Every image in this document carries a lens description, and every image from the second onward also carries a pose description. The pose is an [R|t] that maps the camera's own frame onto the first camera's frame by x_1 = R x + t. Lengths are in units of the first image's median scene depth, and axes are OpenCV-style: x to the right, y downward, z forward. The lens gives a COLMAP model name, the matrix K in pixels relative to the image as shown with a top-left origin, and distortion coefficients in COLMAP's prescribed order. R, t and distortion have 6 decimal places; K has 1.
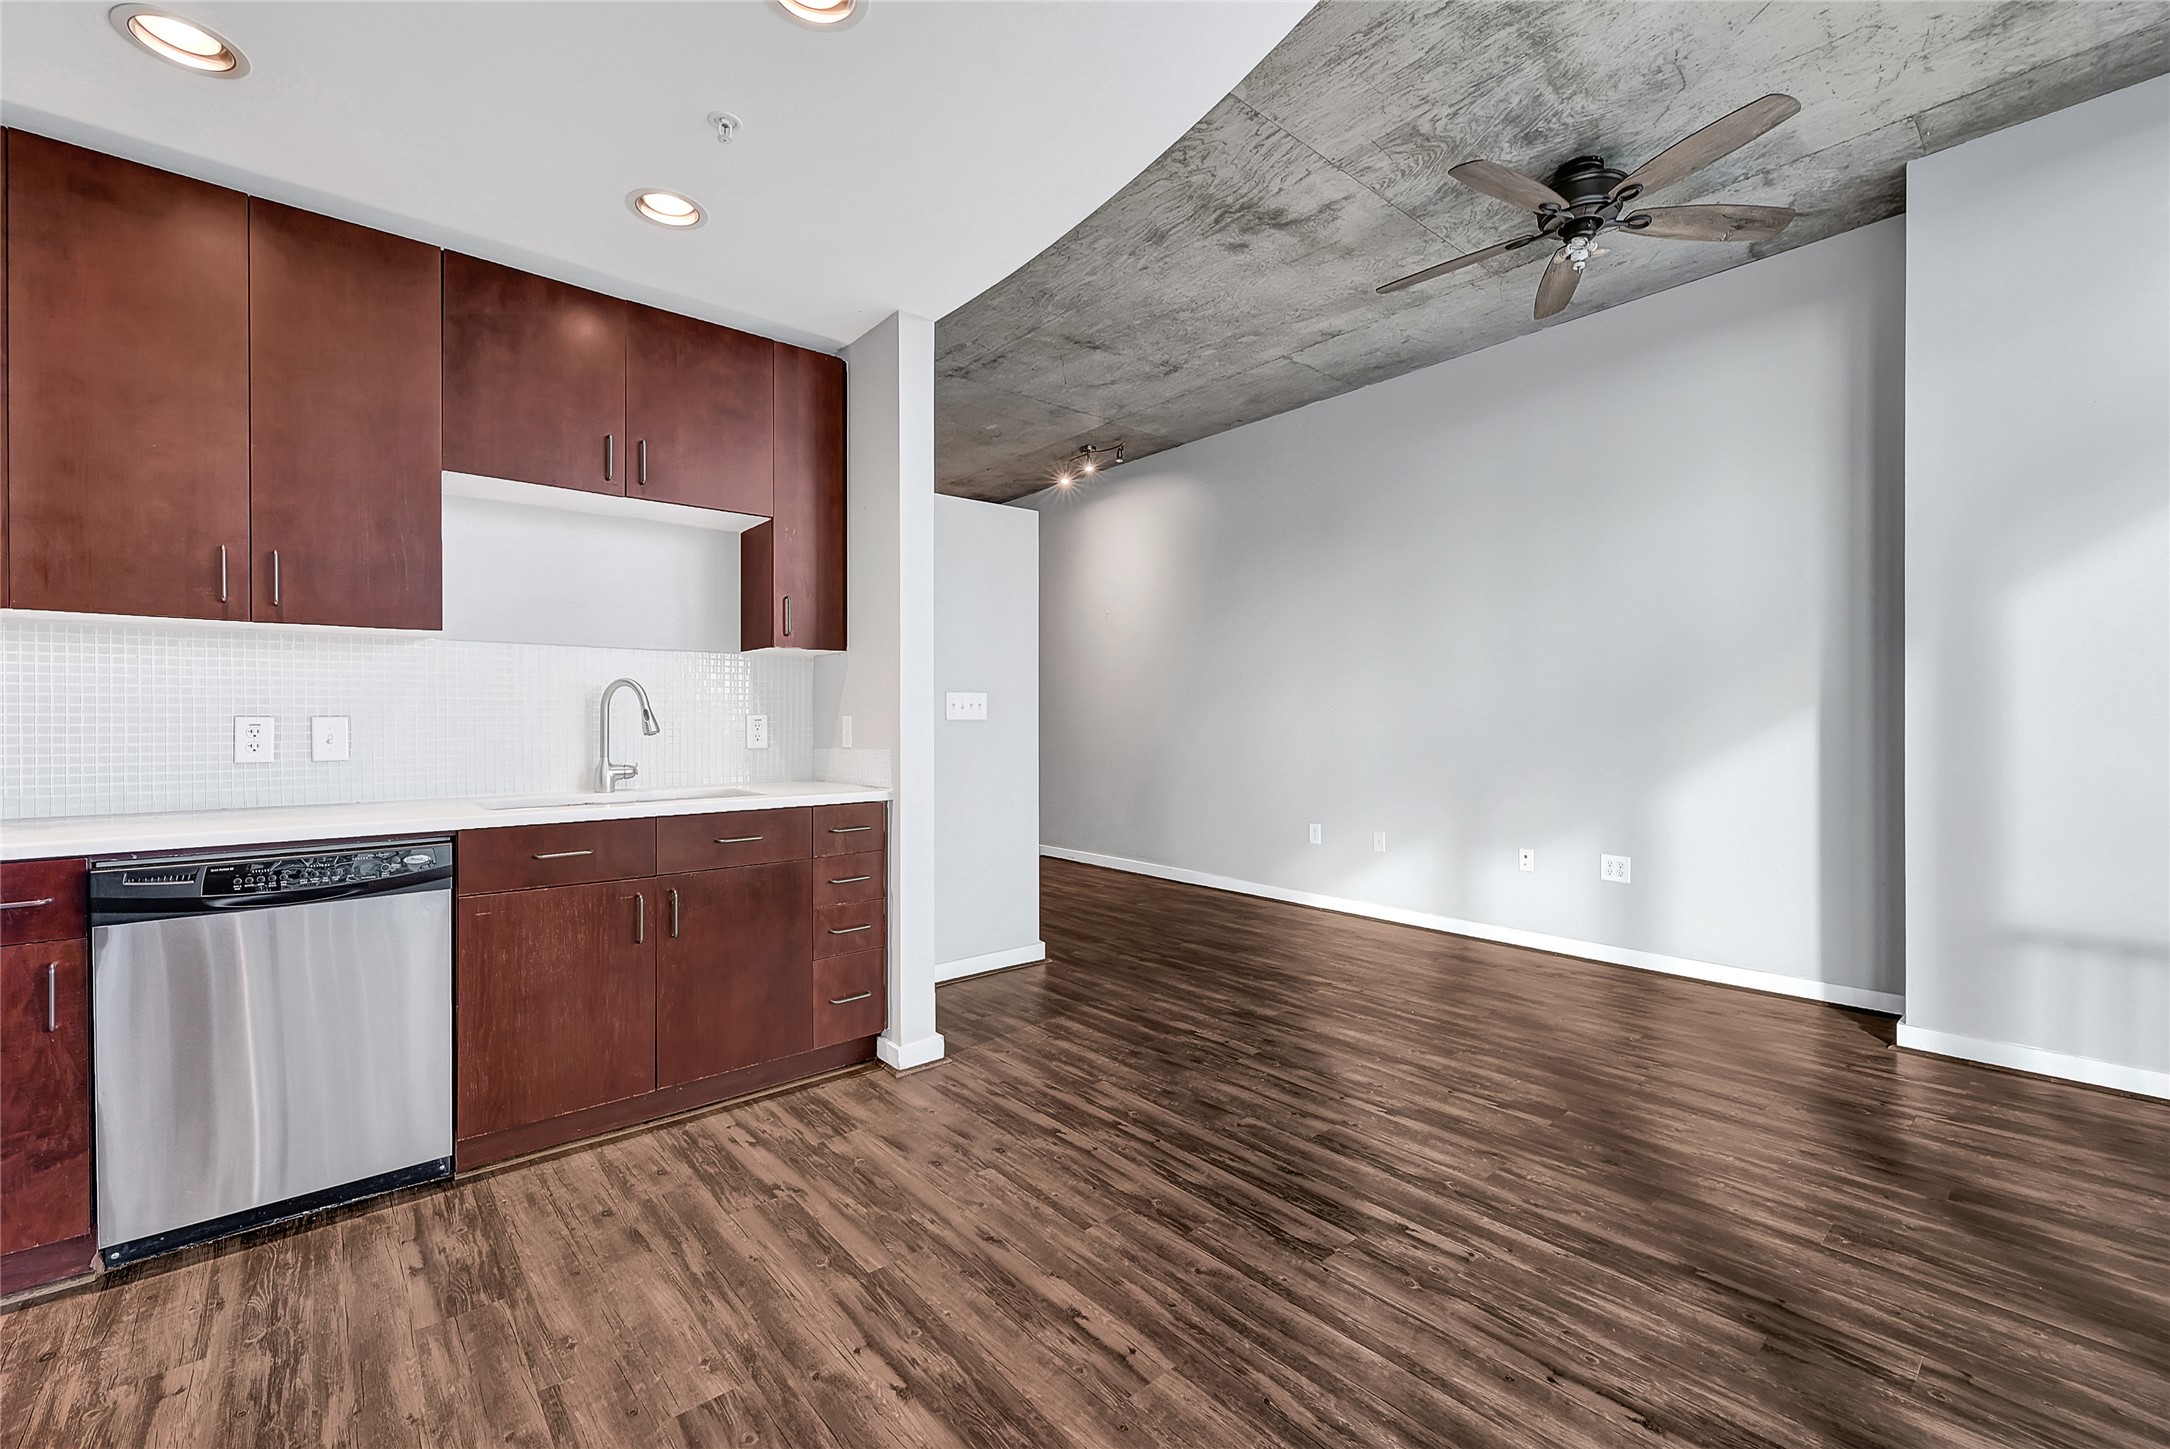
lens RADIAL K [[907.9, 0, 1073.9], [0, 907.9, 719.1], [0, 0, 1]] dist [-0.001098, -0.000085]
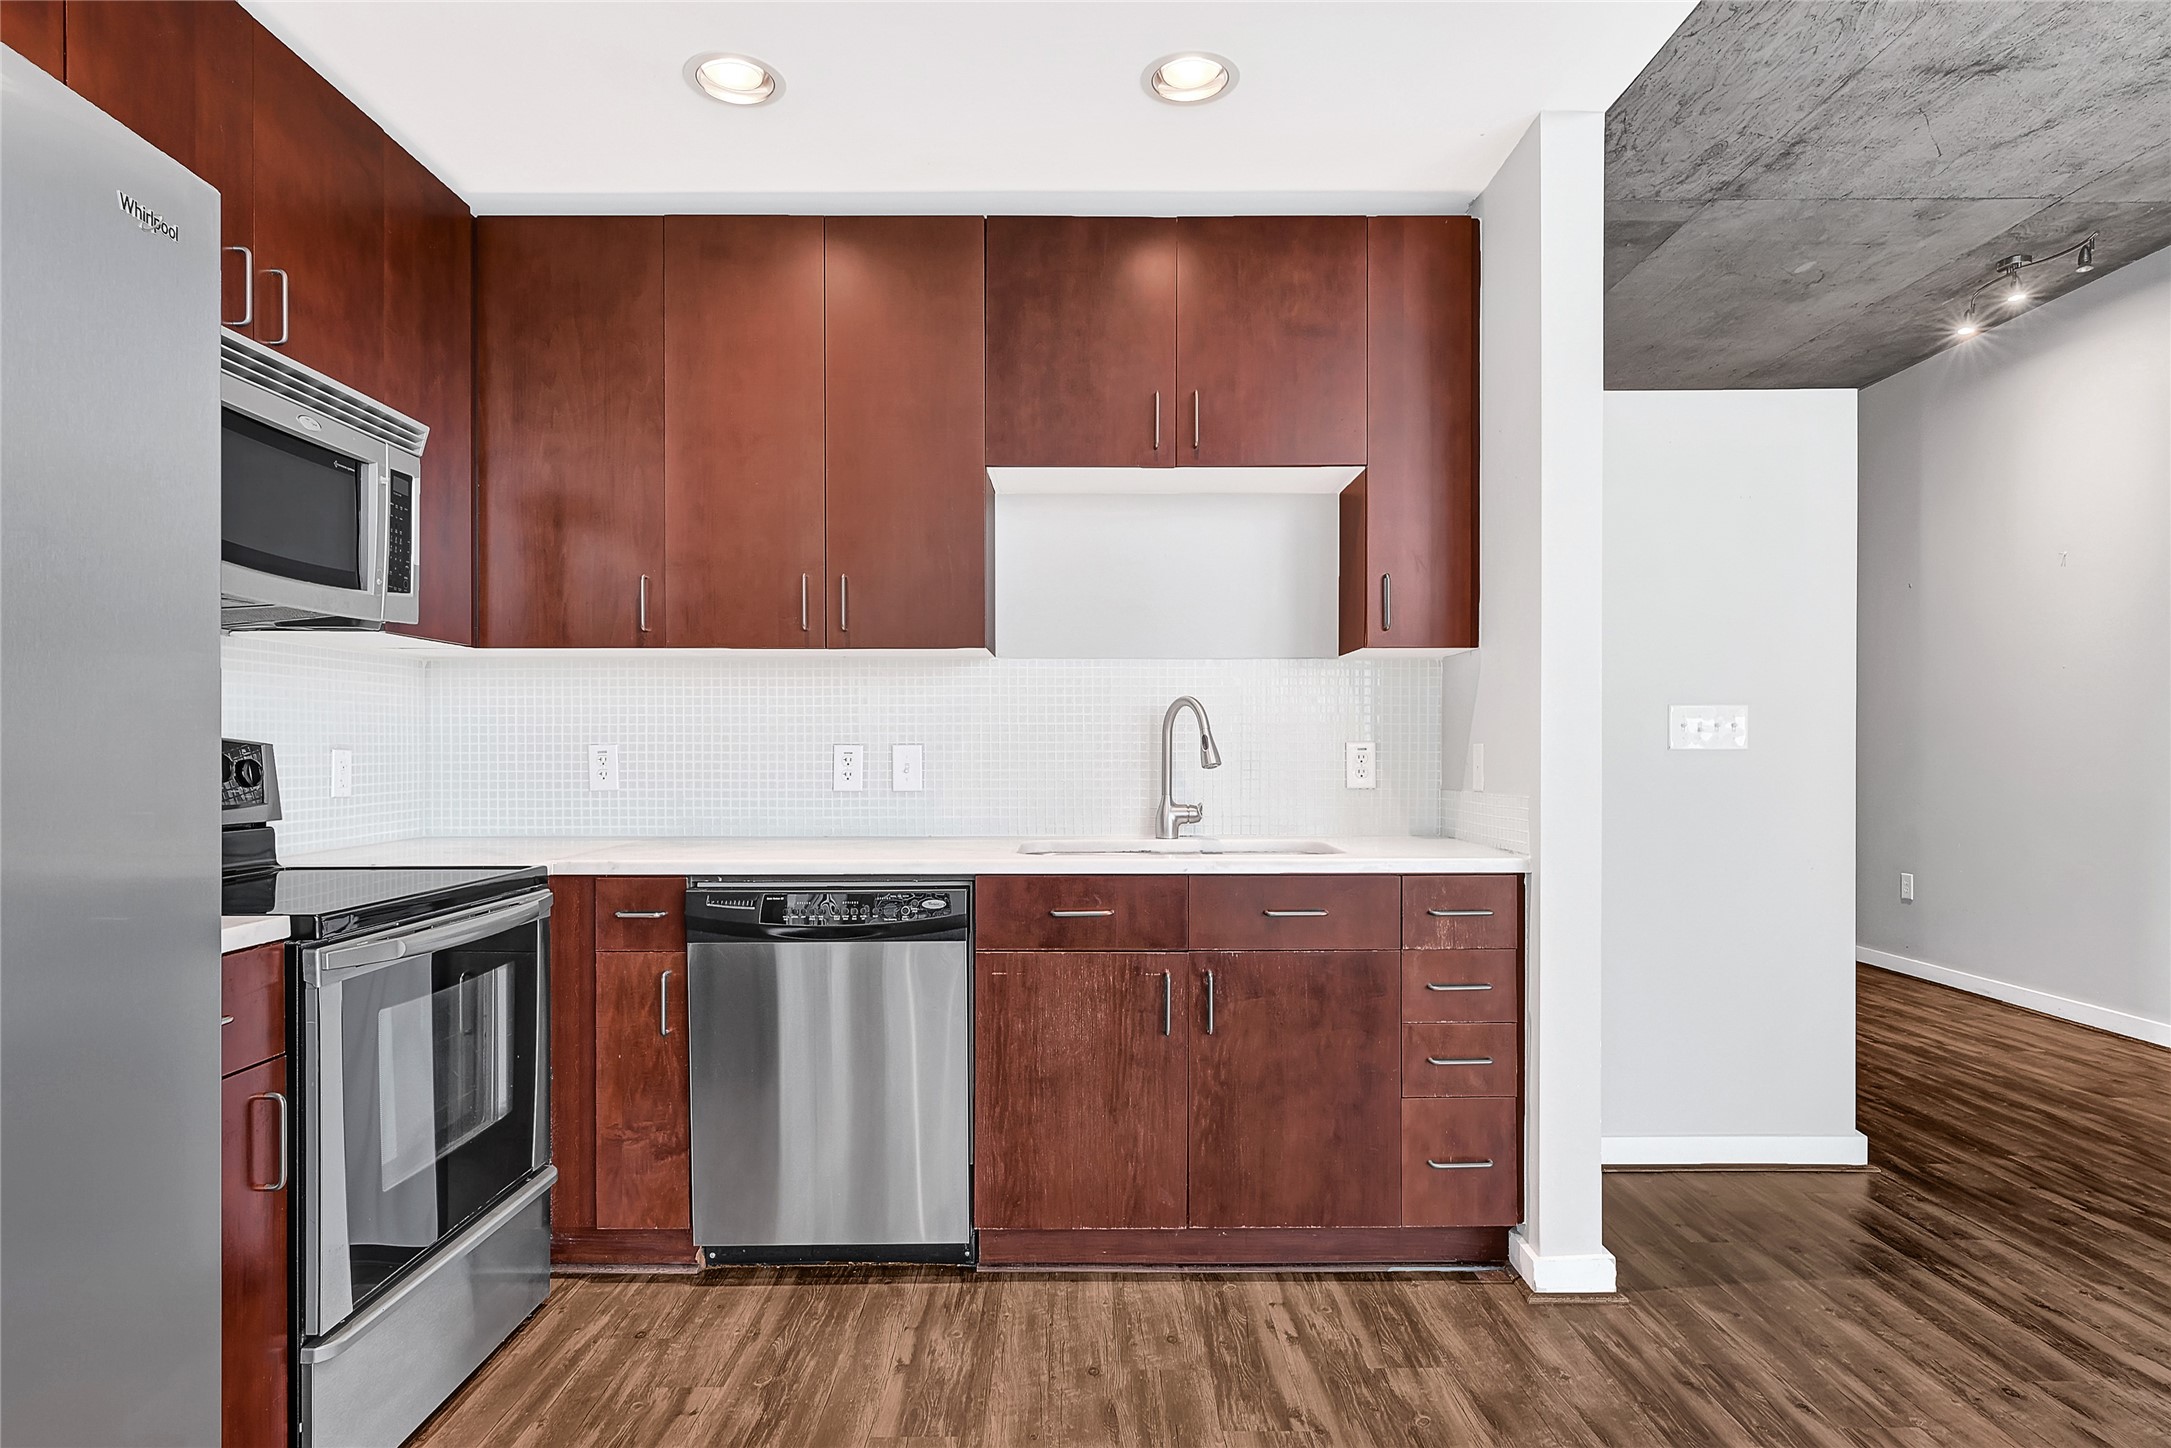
lens RADIAL K [[1189.4, 0, 1068.6], [0, 1189.4, 750.8], [0, 0, 1]] dist [0.000311, 0.000190]
pose [[0.760937, 0.003577, -0.648816, 0.119337], [-0.001137, 0.999991, 0.004179, -0.001798], [0.648825, -0.002442, 0.760934, 0.165408]]
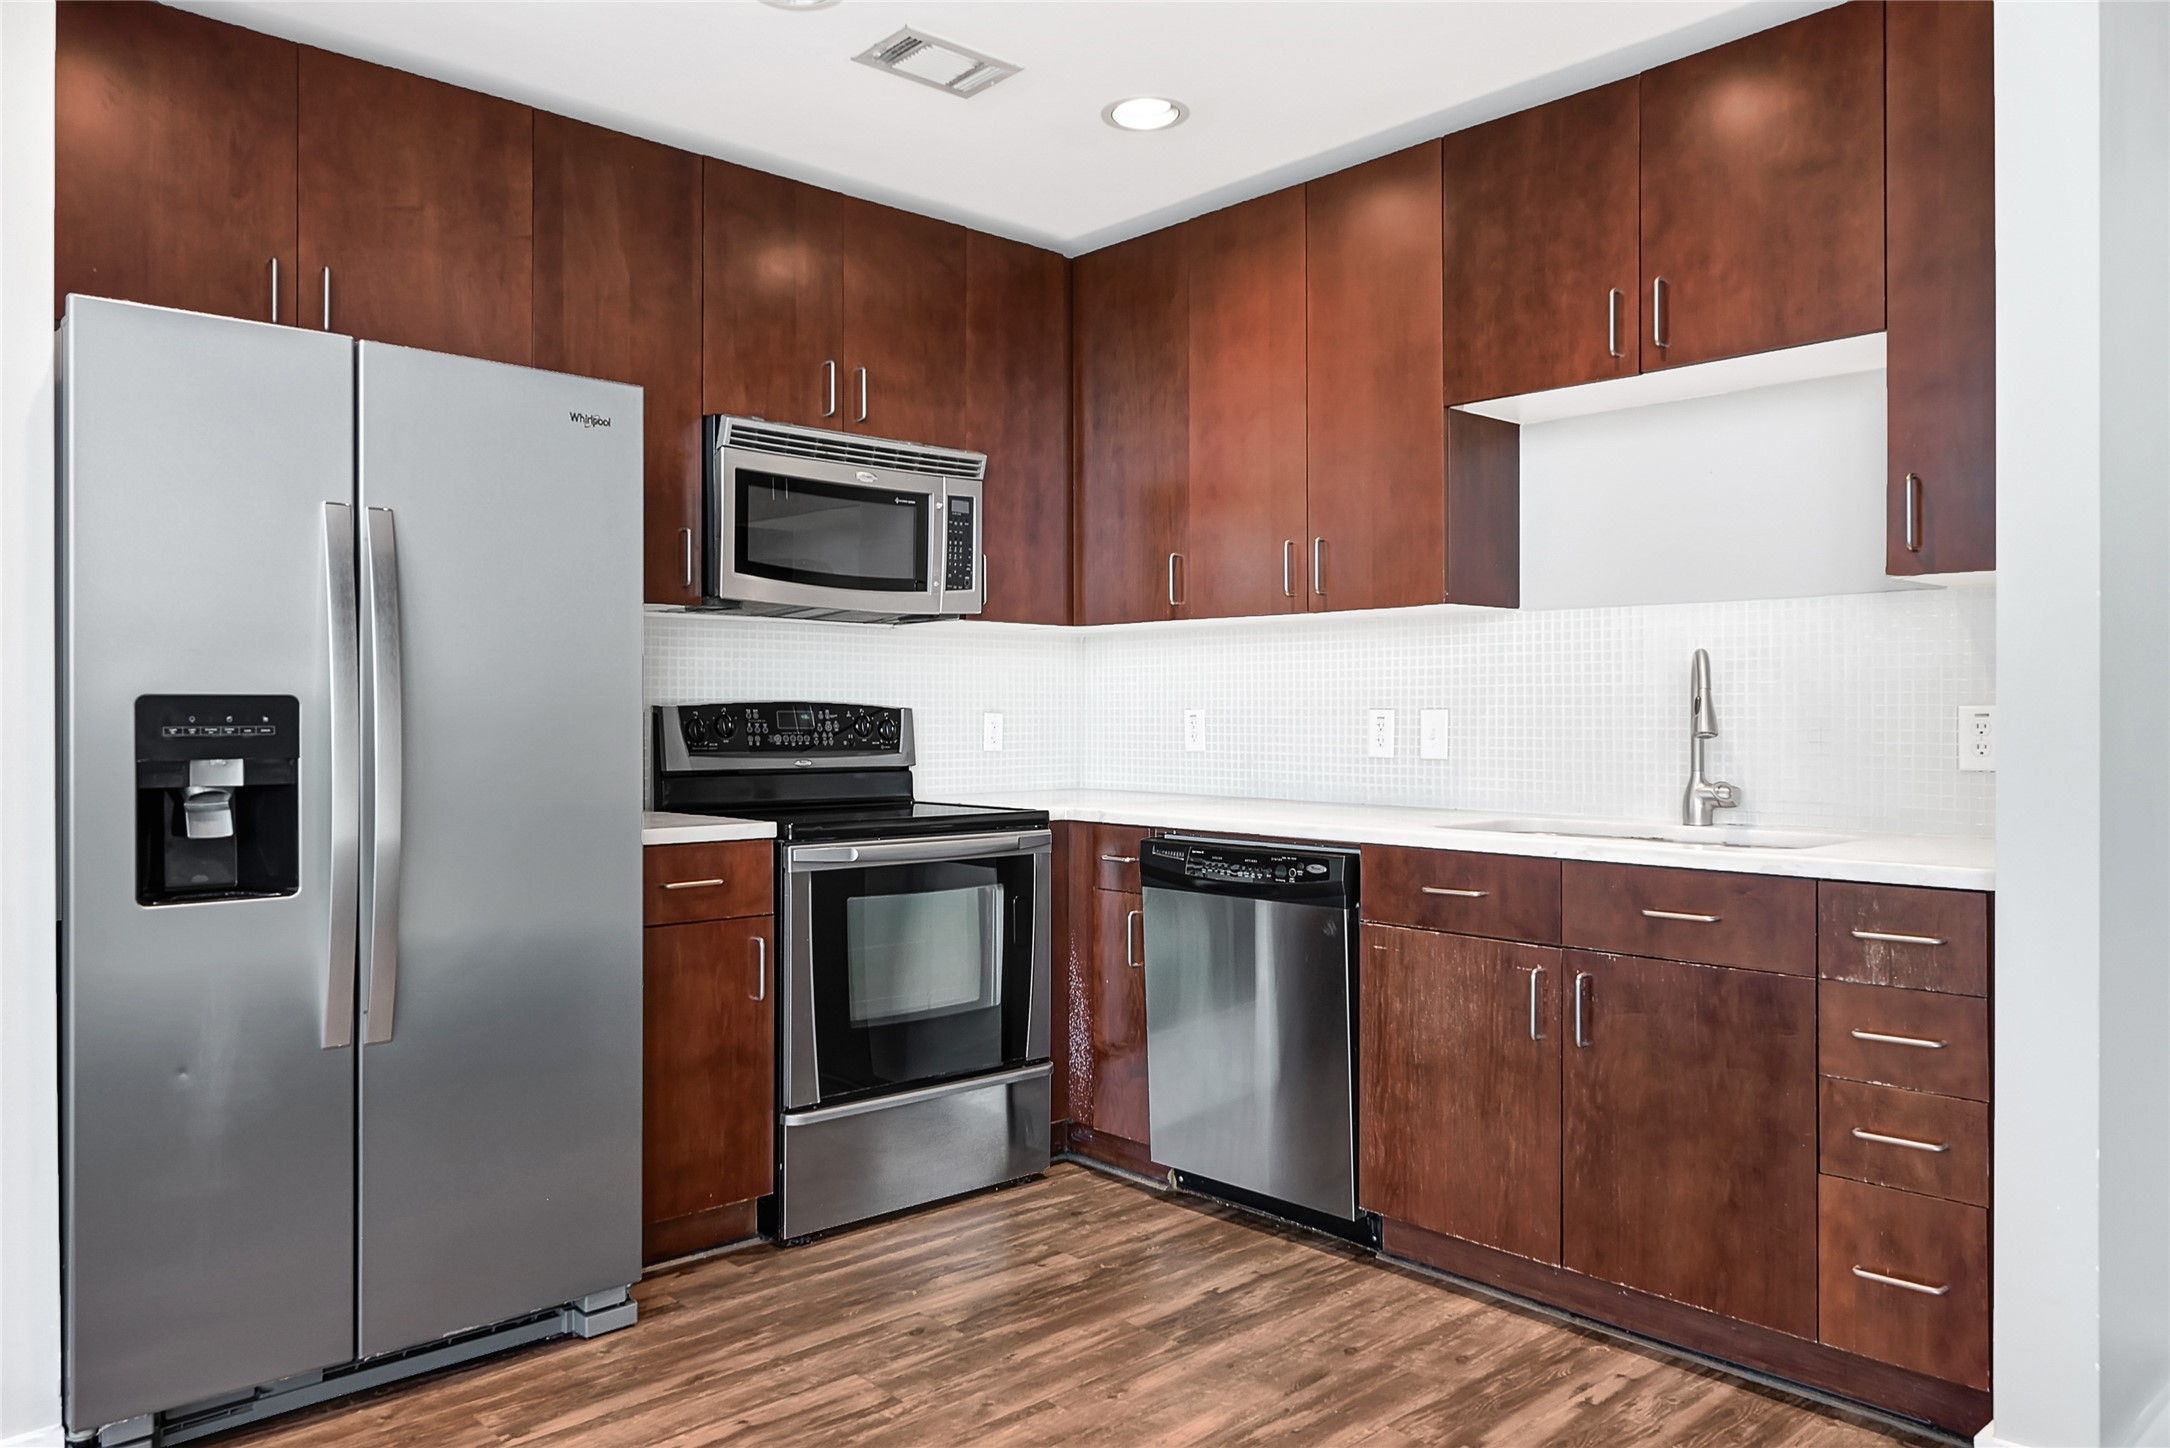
lens RADIAL K [[1490.8, 0, 1045.1], [0, 1490.8, 717.6], [0, 0, 1]] dist [0.000596, 0.000597]
pose [[0.029748, 0.005119, -0.999544, 0.630344], [-0.001715, 0.999986, 0.005070, -0.001196], [0.999556, 0.001564, 0.029756, 0.591569]]
